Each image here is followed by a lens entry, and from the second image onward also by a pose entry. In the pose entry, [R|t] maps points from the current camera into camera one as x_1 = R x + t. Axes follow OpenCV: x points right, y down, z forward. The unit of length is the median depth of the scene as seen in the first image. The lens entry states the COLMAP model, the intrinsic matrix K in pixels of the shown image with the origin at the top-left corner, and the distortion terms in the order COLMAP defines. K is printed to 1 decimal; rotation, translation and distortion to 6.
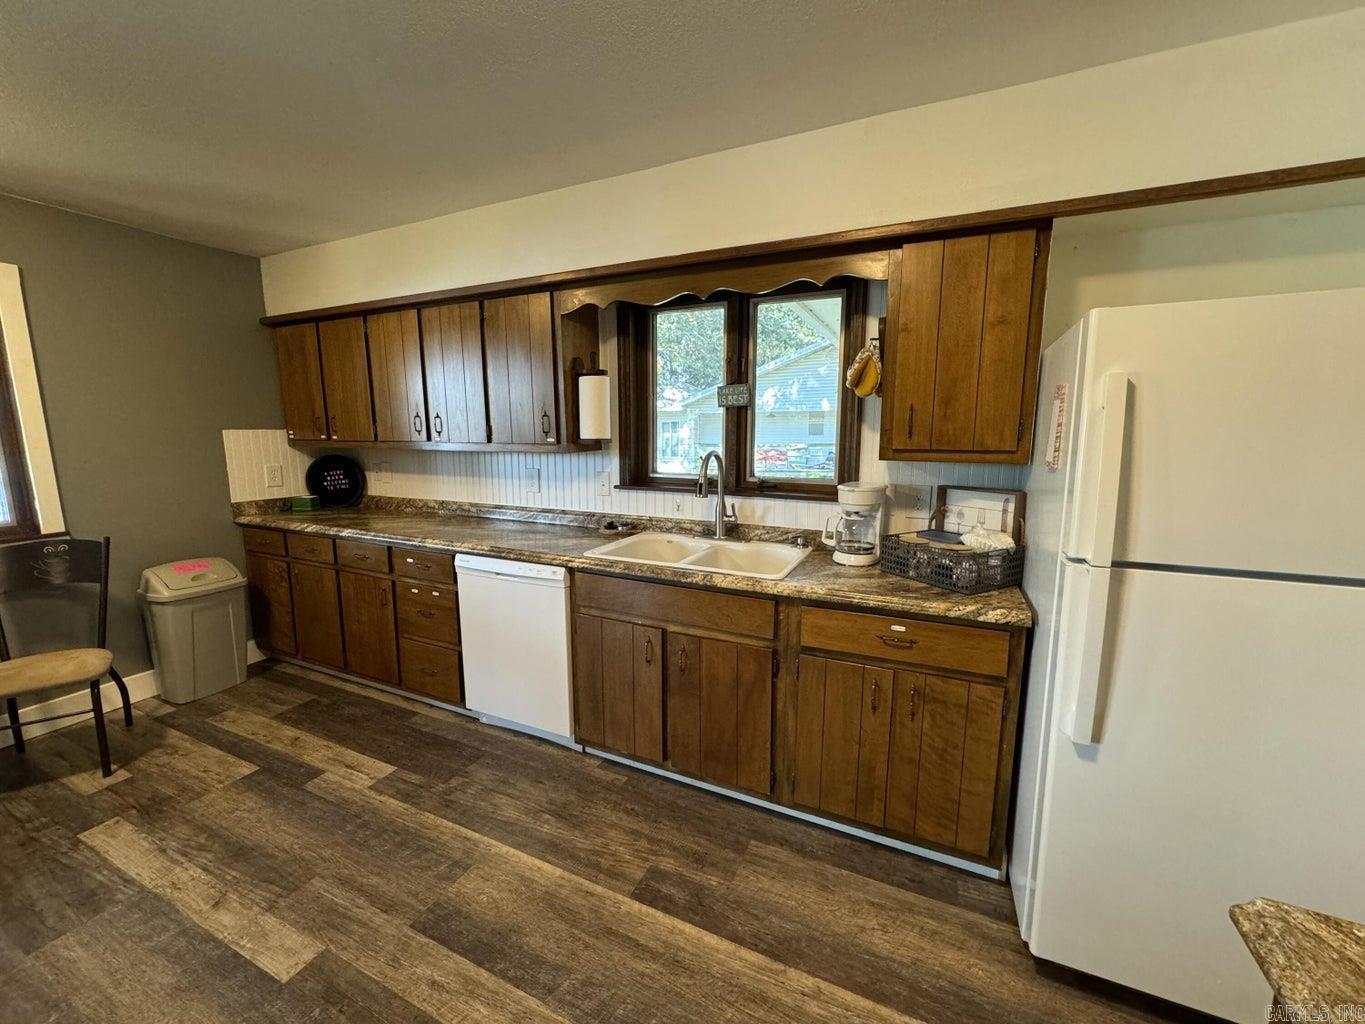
lens RADIAL K [[542.5, 0, 678.0], [0, 542.5, 510.3], [0, 0, 1]] dist [0.001023, 0.000238]
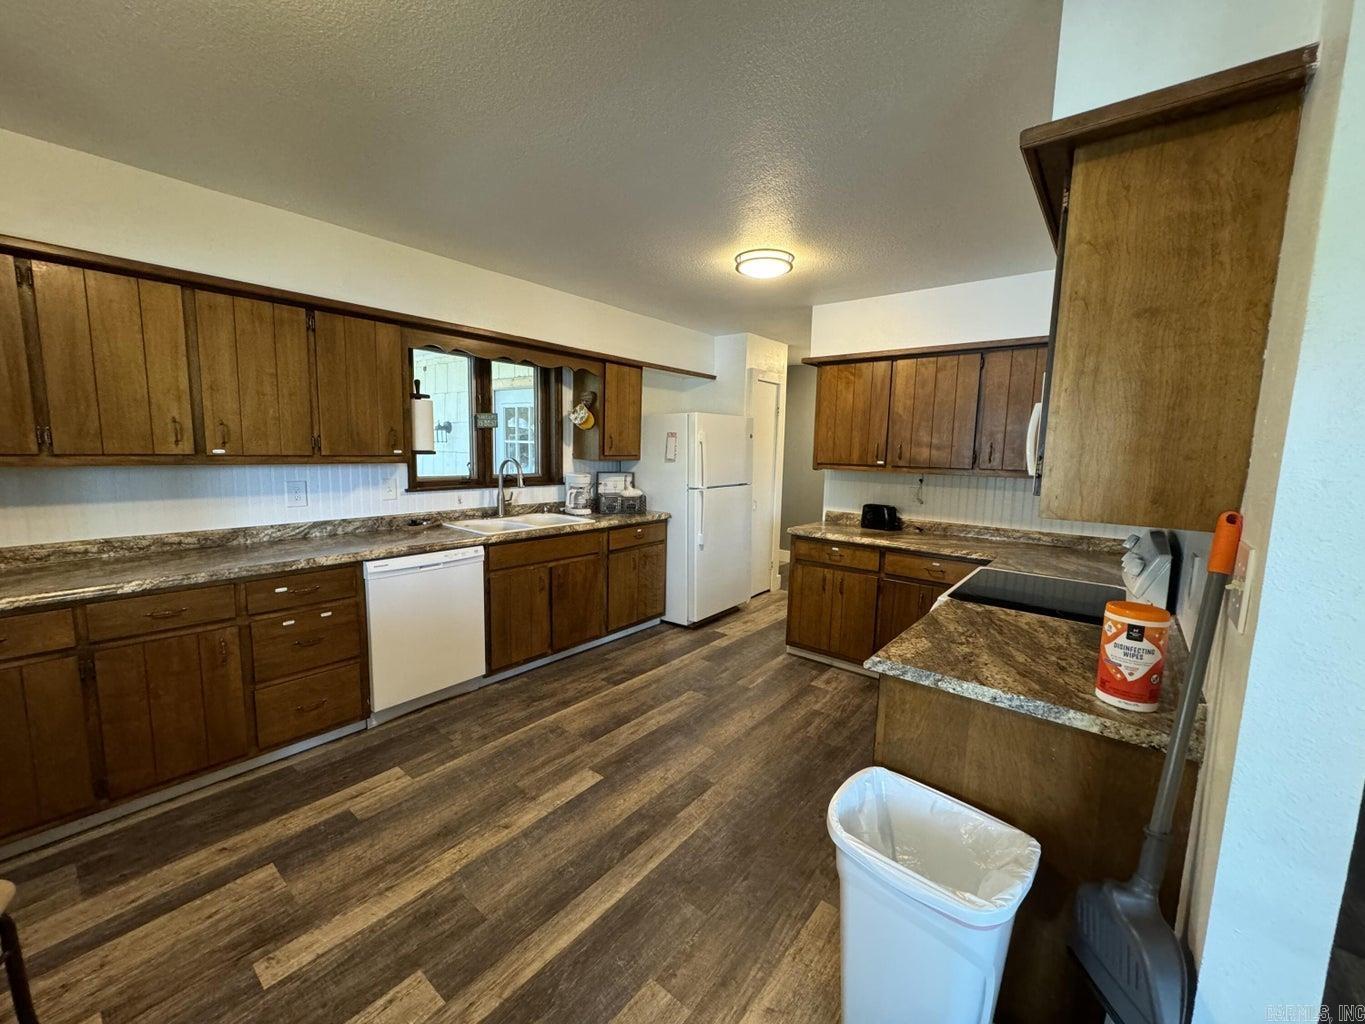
lens RADIAL K [[546.6, 0, 678.6], [0, 546.6, 510.0], [0, 0, 1]] dist [0.000036, 0.000157]
pose [[0.237284, -0.111366, 0.965036, -1.414390], [0.120060, 0.989153, 0.084629, -0.039123], [-0.963993, 0.095782, 0.248081, 0.179543]]
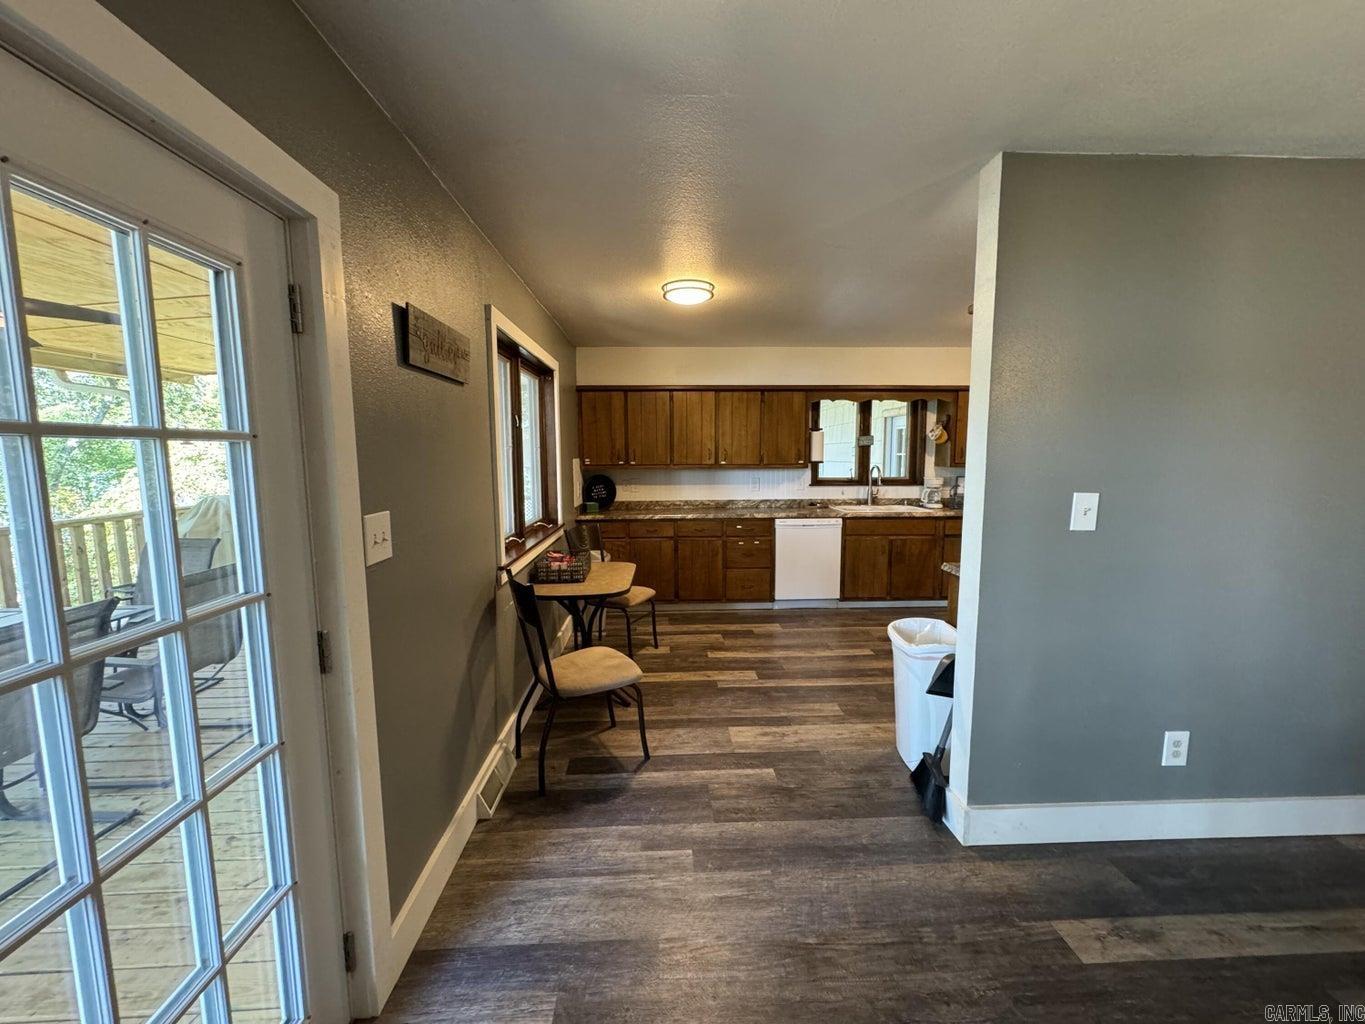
lens RADIAL K [[542.5, 0, 678.0], [0, 542.5, 510.3], [0, 0, 1]] dist [0.001023, 0.000238]
pose [[0.887968, -0.054385, 0.456679, -1.839936], [0.074276, 0.996906, -0.025702, 0.081395], [-0.453868, 0.056743, 0.889260, -0.688997]]
